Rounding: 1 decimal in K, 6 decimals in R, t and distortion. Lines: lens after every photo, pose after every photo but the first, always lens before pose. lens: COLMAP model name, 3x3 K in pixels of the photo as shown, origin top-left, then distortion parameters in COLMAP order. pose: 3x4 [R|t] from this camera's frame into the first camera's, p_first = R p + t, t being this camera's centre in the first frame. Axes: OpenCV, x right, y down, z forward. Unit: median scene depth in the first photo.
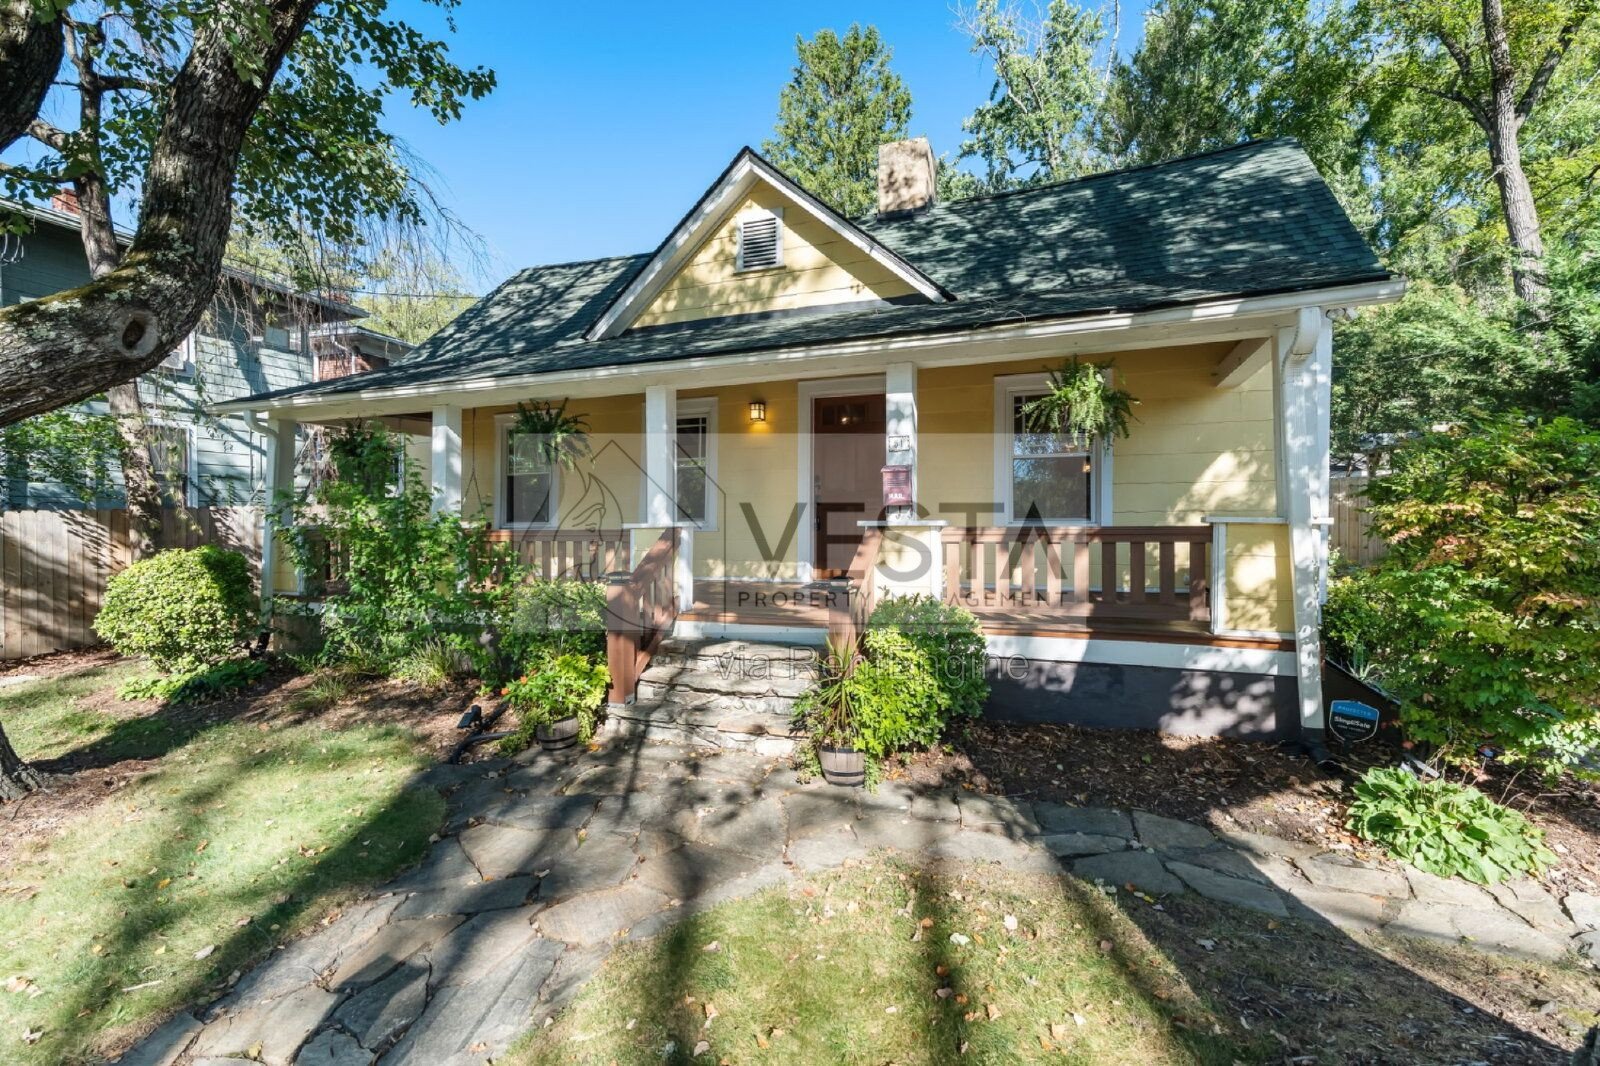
lens RADIAL K [[641.2, 0, 801.5], [0, 641.2, 555.2], [0, 0, 1]] dist [-0.000384, 0.000167]
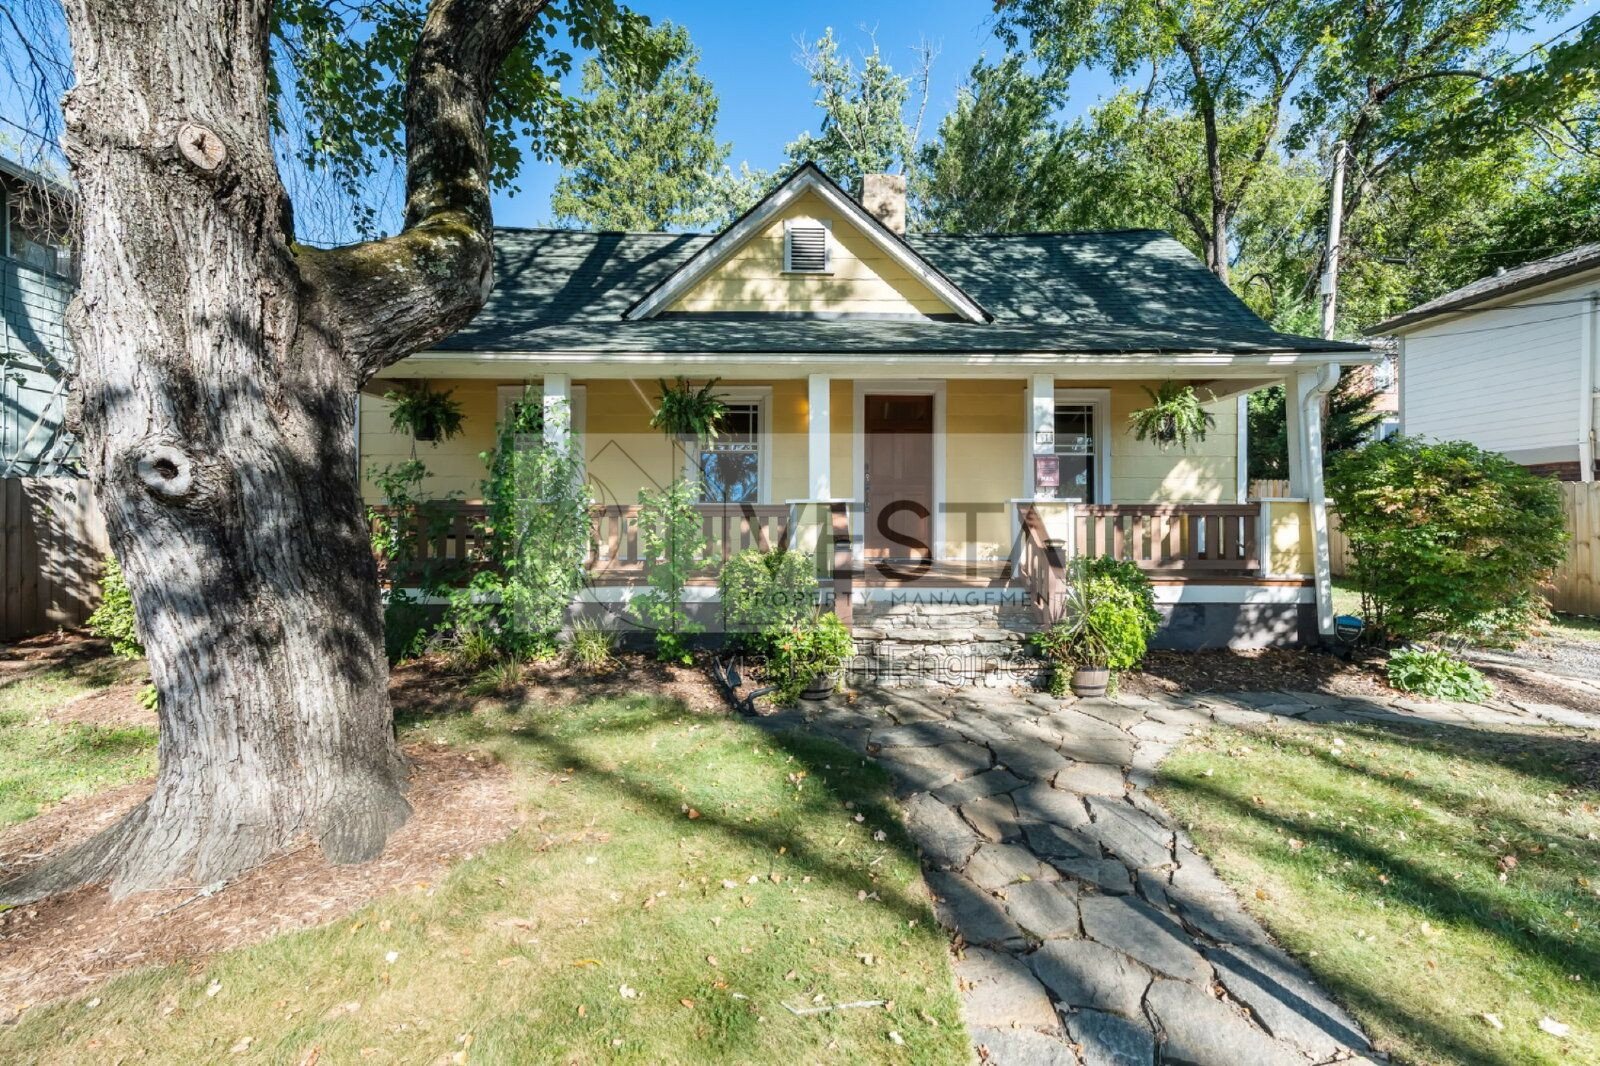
lens RADIAL K [[659.7, 0, 800.0], [0, 659.7, 533.0], [0, 0, 1]] dist [0.001599, 0.000090]
pose [[0.938977, 0.002966, 0.343968, -0.806860], [0.009916, 0.999314, -0.035687, 0.059114], [-0.343838, 0.036920, 0.938303, -0.047650]]
